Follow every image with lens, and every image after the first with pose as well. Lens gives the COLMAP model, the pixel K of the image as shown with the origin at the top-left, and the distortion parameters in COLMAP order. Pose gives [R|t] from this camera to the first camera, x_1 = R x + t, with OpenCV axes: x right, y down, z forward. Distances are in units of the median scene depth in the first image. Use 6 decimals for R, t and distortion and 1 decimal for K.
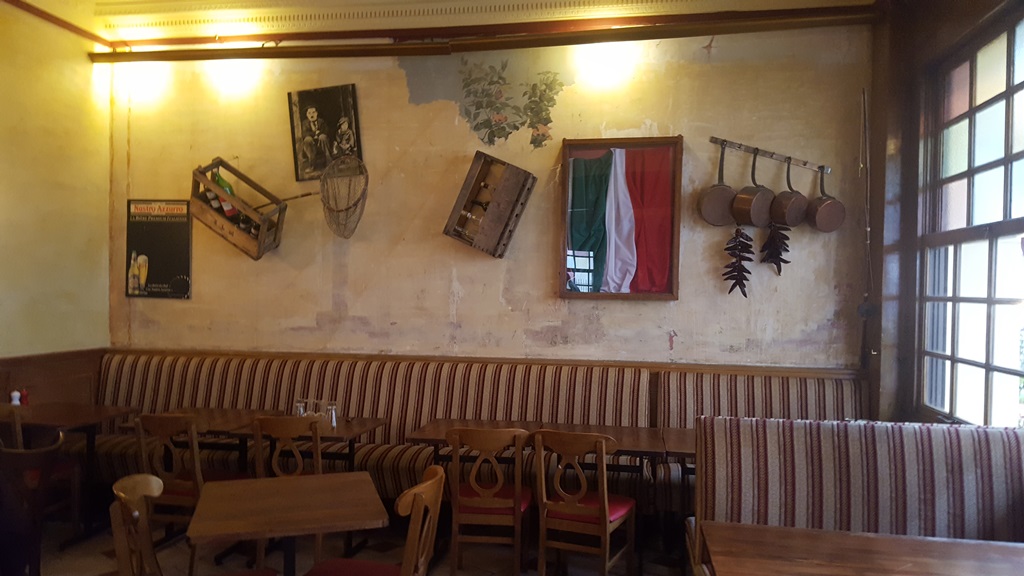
lens RADIAL K [[750.6, 0, 521.7], [0, 750.6, 287.0], [0, 0, 1]] dist [0.141308, -0.194861]
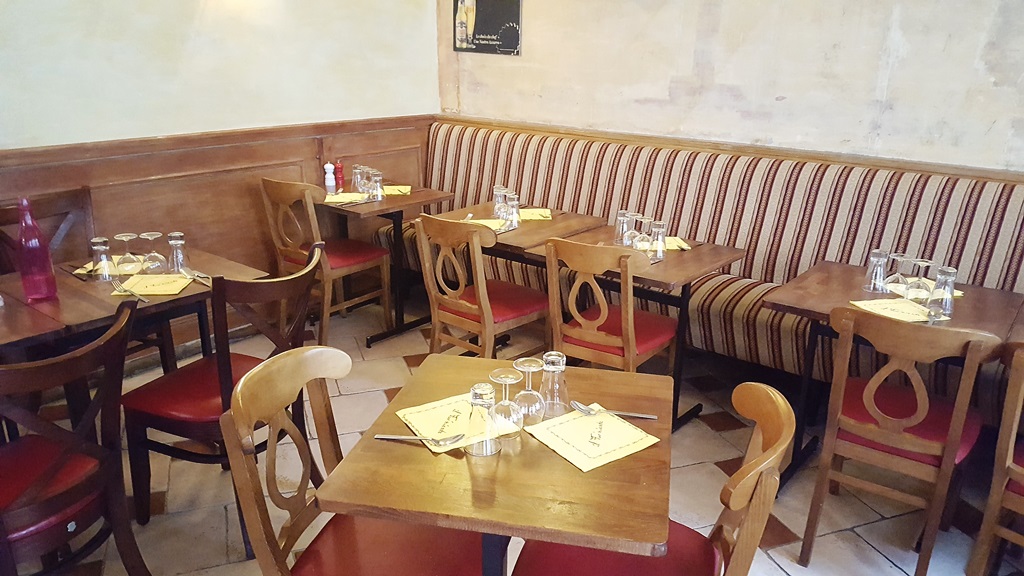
lens RADIAL K [[775.5, 0, 508.9], [0, 775.5, 328.7], [0, 0, 1]] dist [0.079251, -0.126668]
pose [[0.867324, 0.176547, -0.465382, -0.023758], [-0.007399, 0.939452, 0.342600, 0.005013], [0.497689, -0.293702, 0.816115, 0.277980]]
